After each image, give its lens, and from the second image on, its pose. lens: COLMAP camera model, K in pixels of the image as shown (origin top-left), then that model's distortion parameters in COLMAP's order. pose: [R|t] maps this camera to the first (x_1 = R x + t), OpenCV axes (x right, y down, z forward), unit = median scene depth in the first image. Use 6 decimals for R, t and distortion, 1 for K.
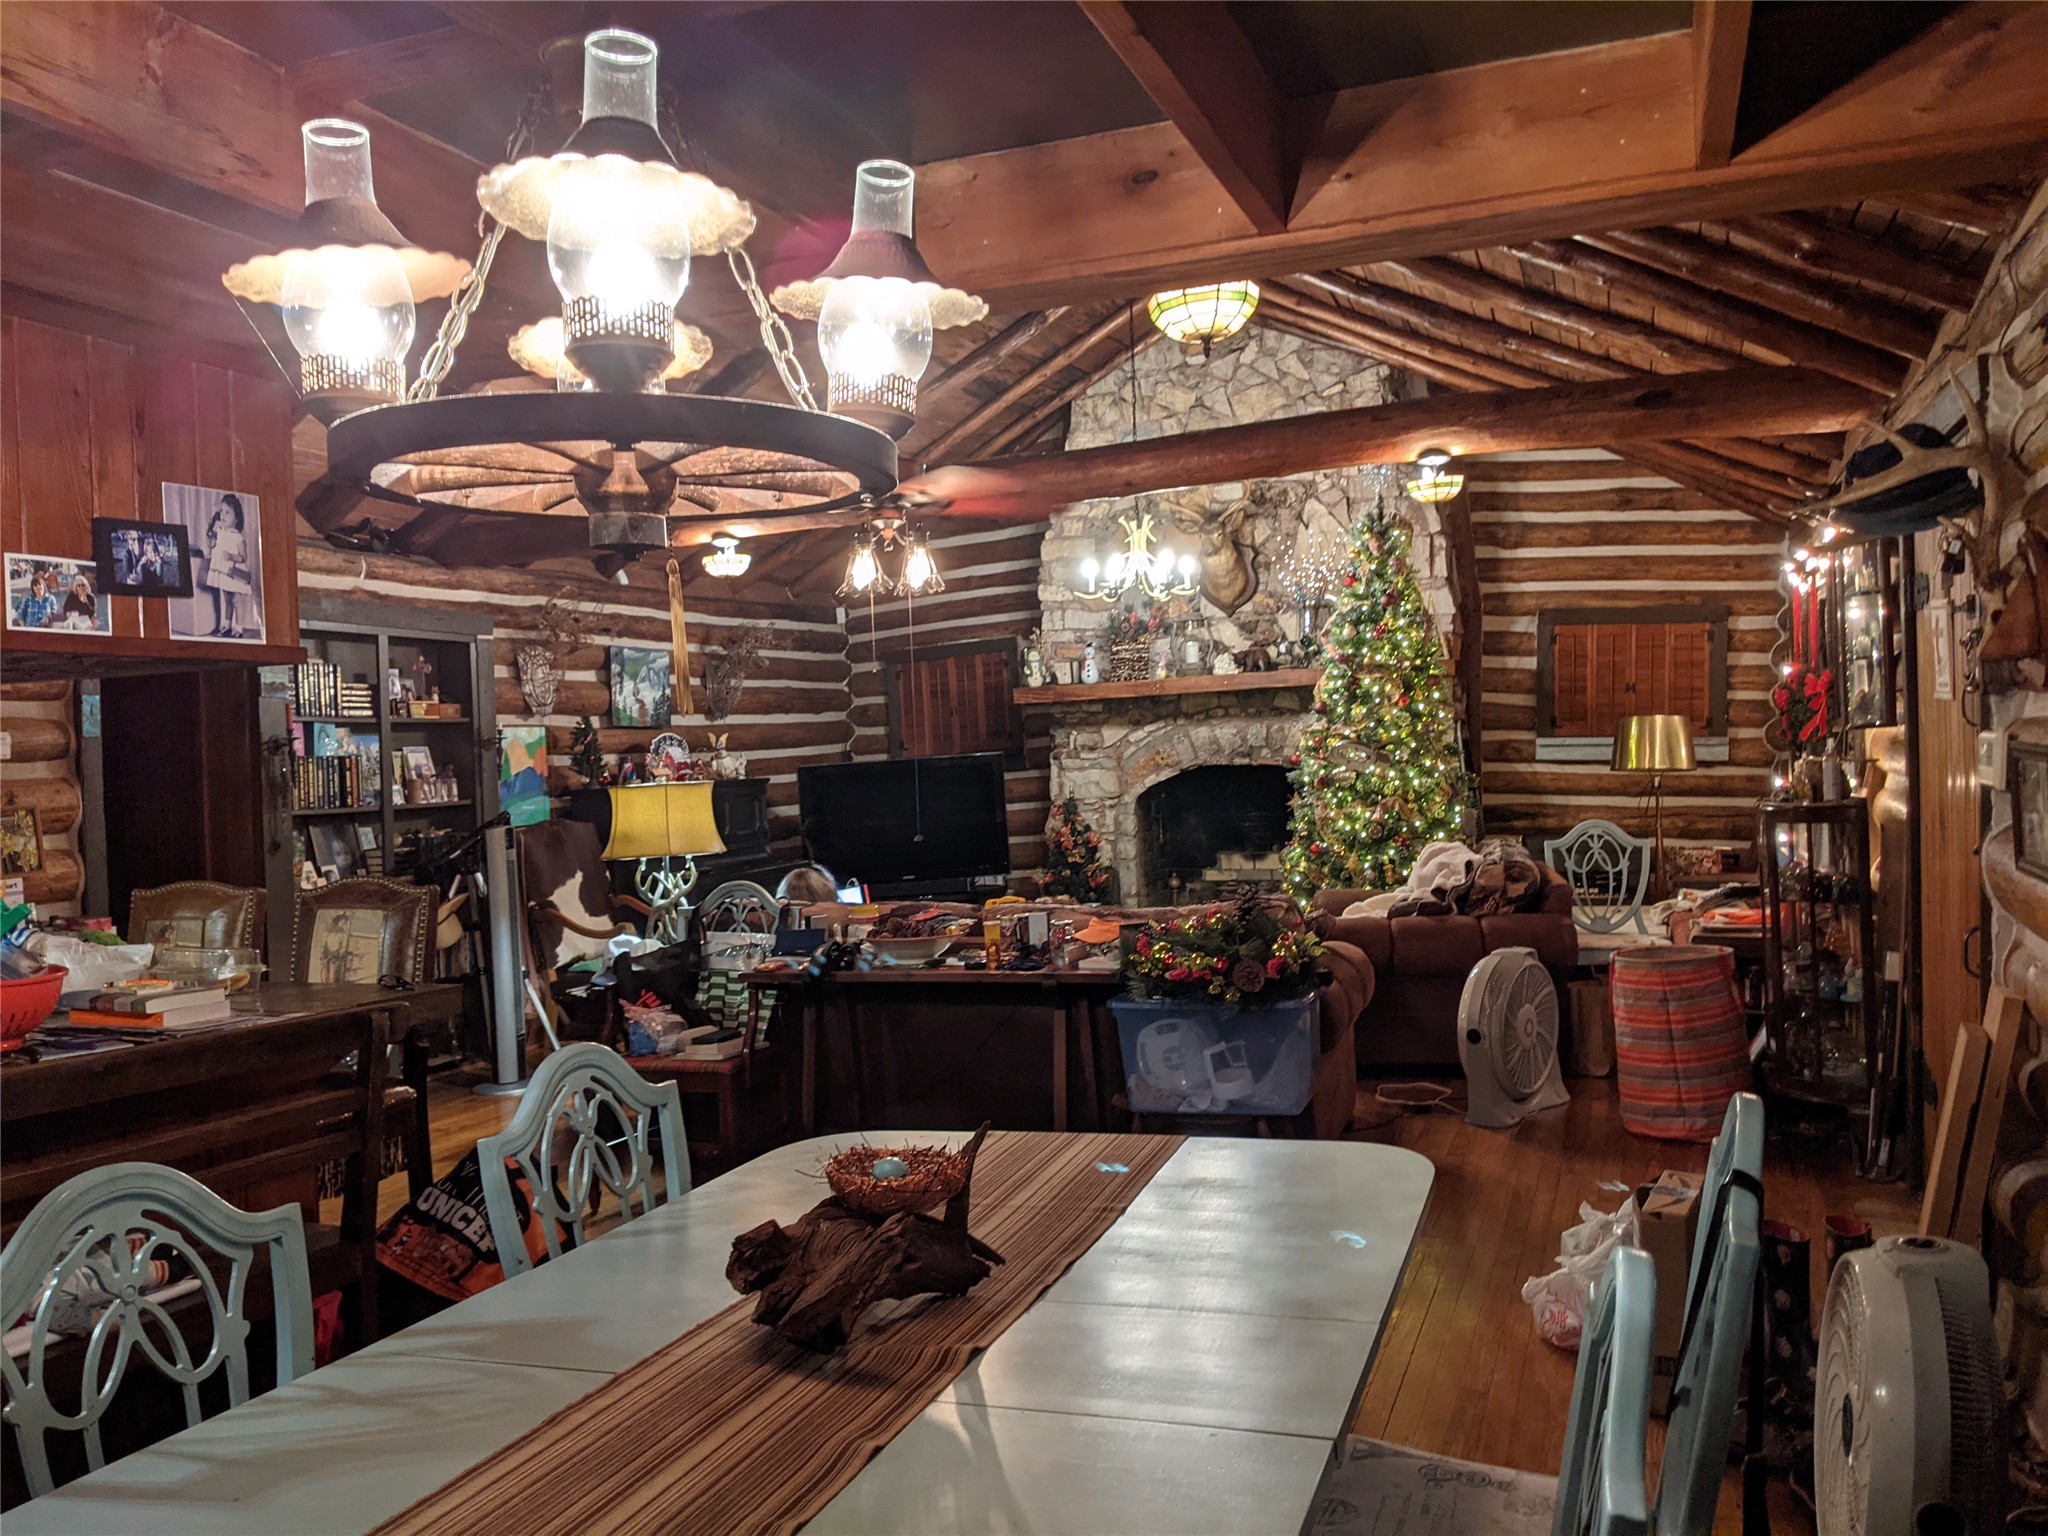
lens RADIAL K [[1543.2, 0, 1024.0], [0, 1543.2, 768.0], [0, 0, 1]] dist [0.185782, -0.424646]
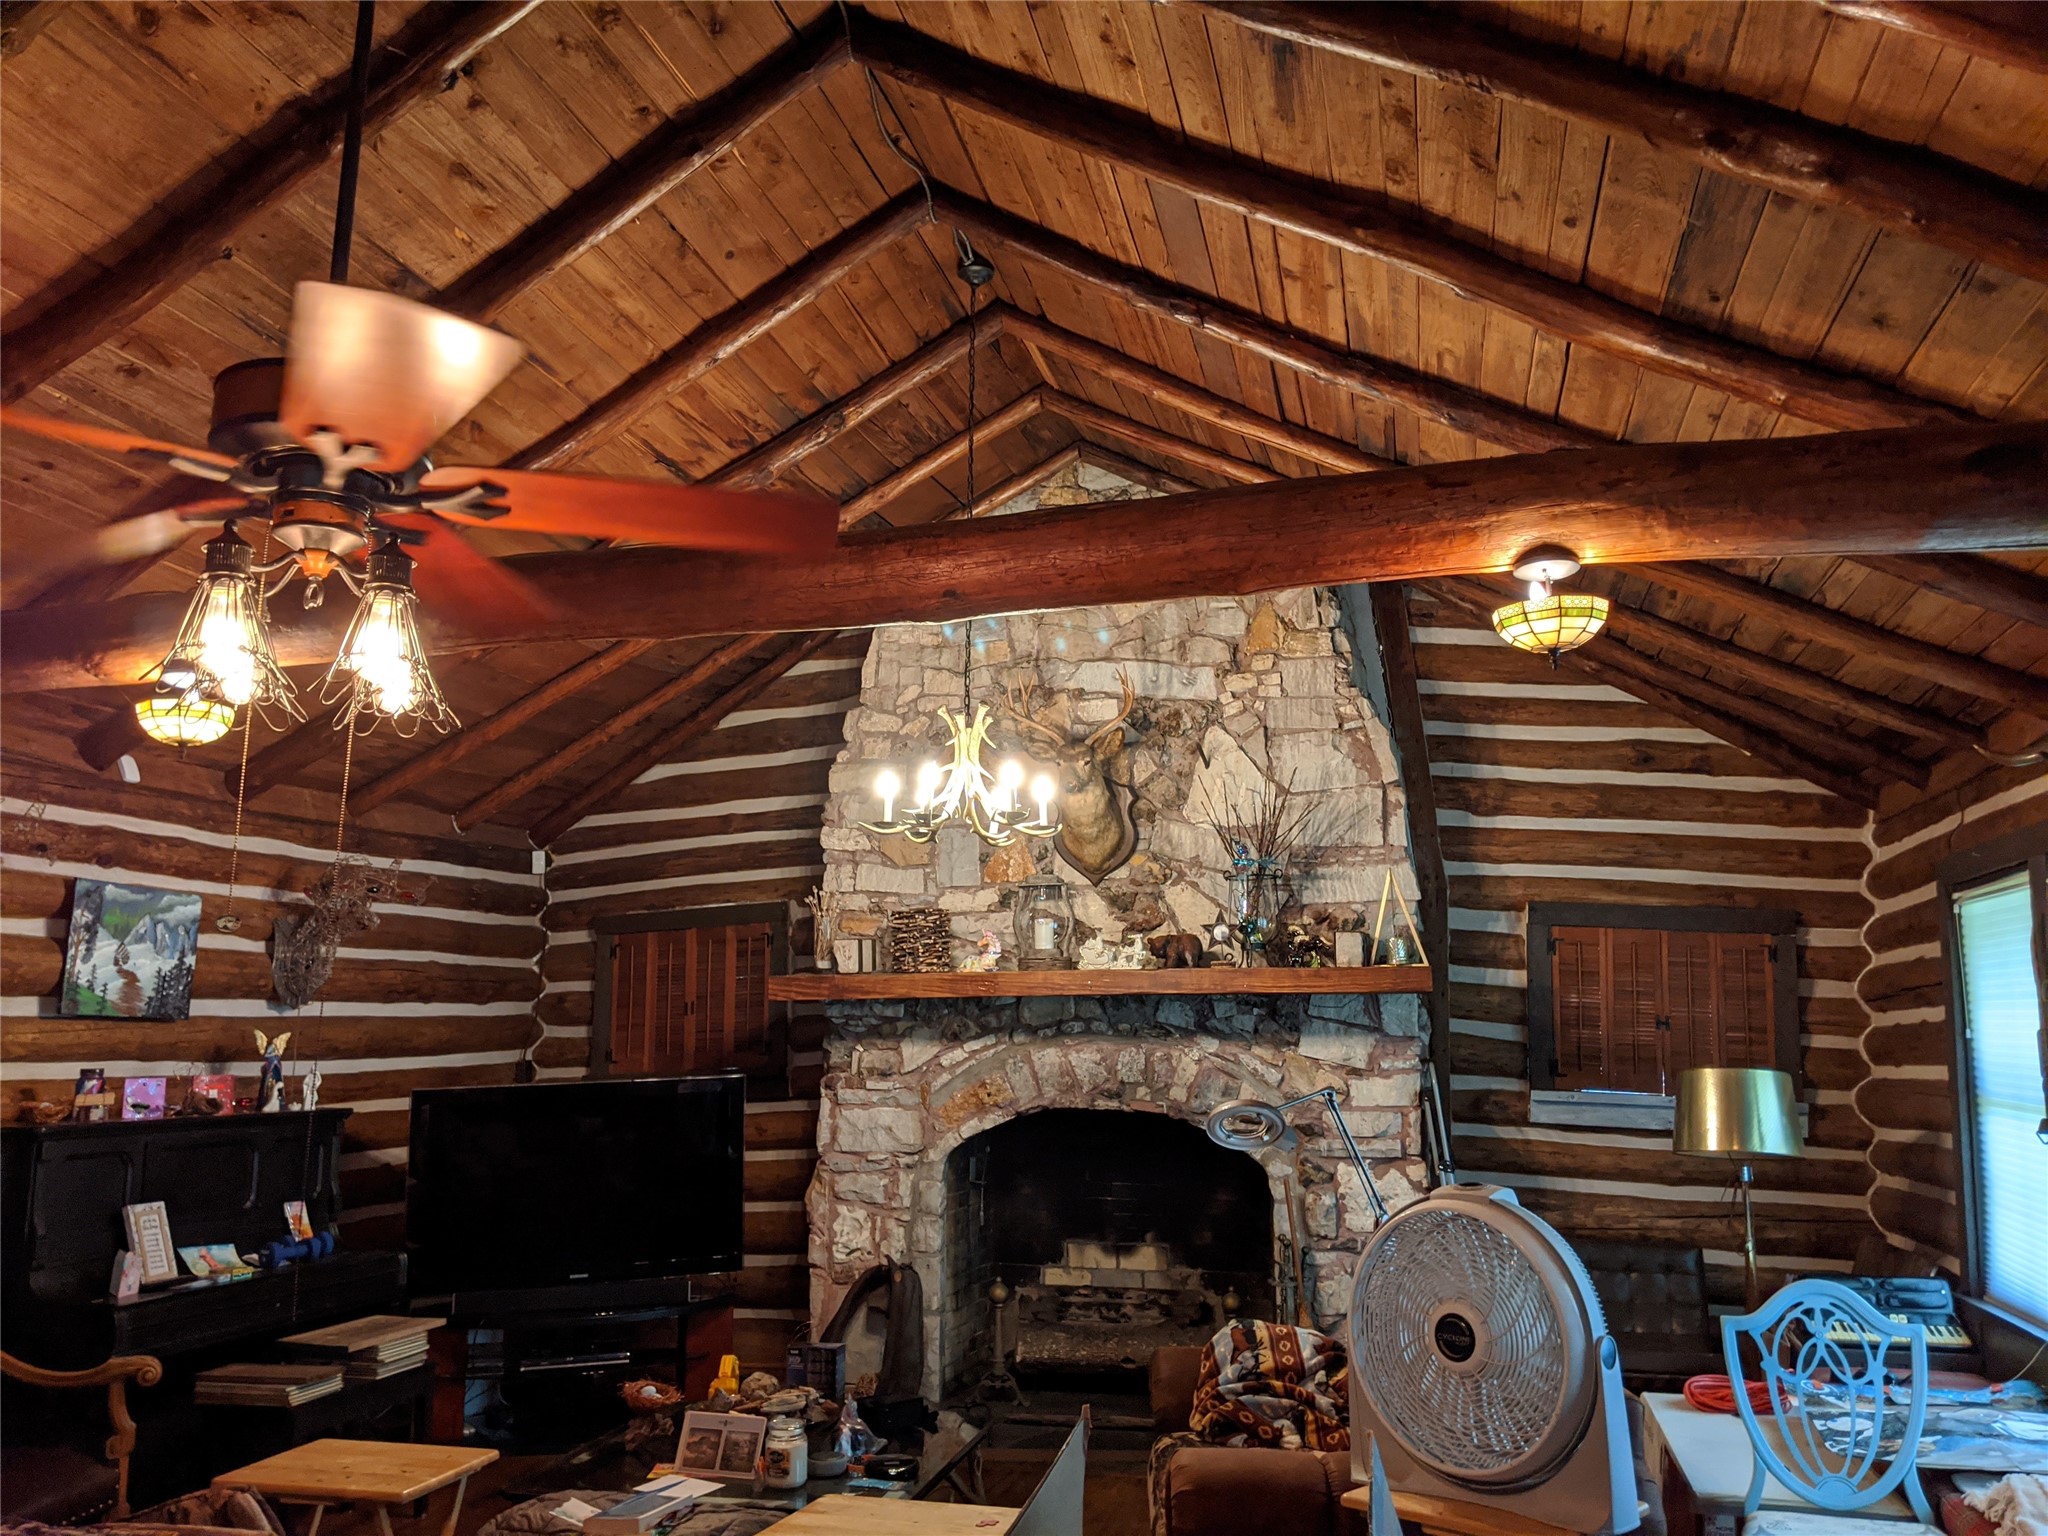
lens RADIAL K [[1529.1, 0, 1028.7], [0, 1529.1, 749.0], [0, 0, 1]] dist [0.183396, -0.347709]
pose [[0.992387, 0.062455, 0.106146, 0.029072], [-0.040080, 0.978738, -0.201158, -0.020235], [-0.116452, 0.195372, 0.973791, 0.350565]]
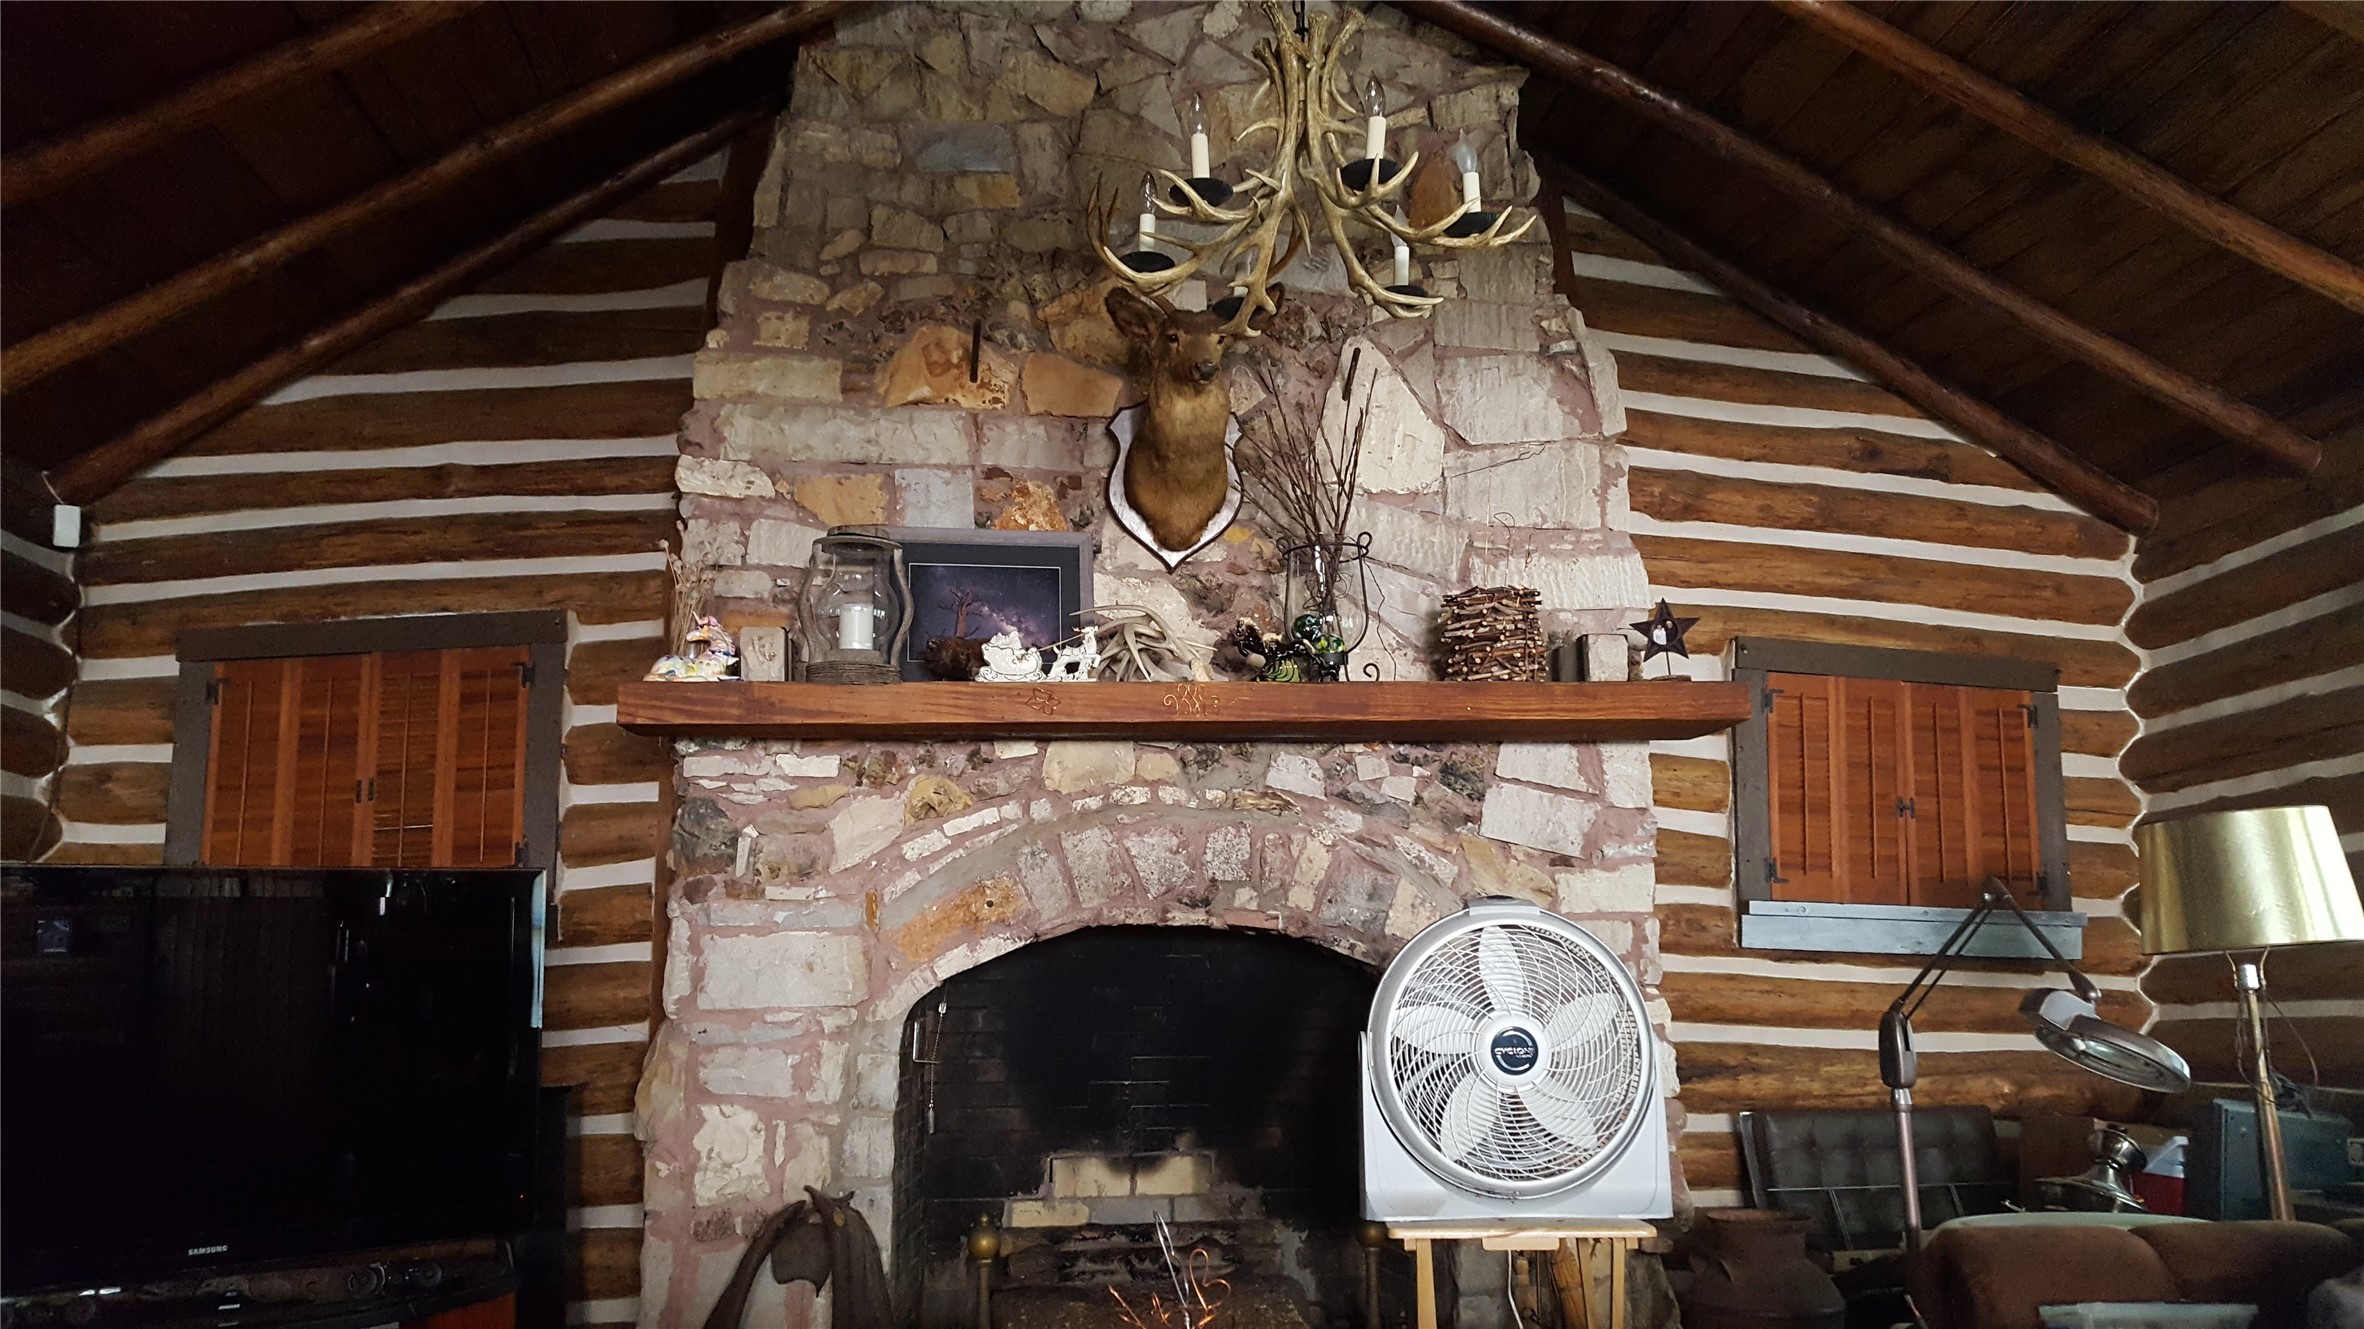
lens RADIAL K [[1696.7, 0, 1182.0], [0, 1696.7, 664.5], [0, 0, 1]] dist [0.240613, -0.507660]
pose [[0.894364, 0.113840, 0.432613, -0.067079], [-0.016879, 0.974977, -0.221664, 0.032354], [-0.447022, 0.190946, 0.873906, 0.632155]]
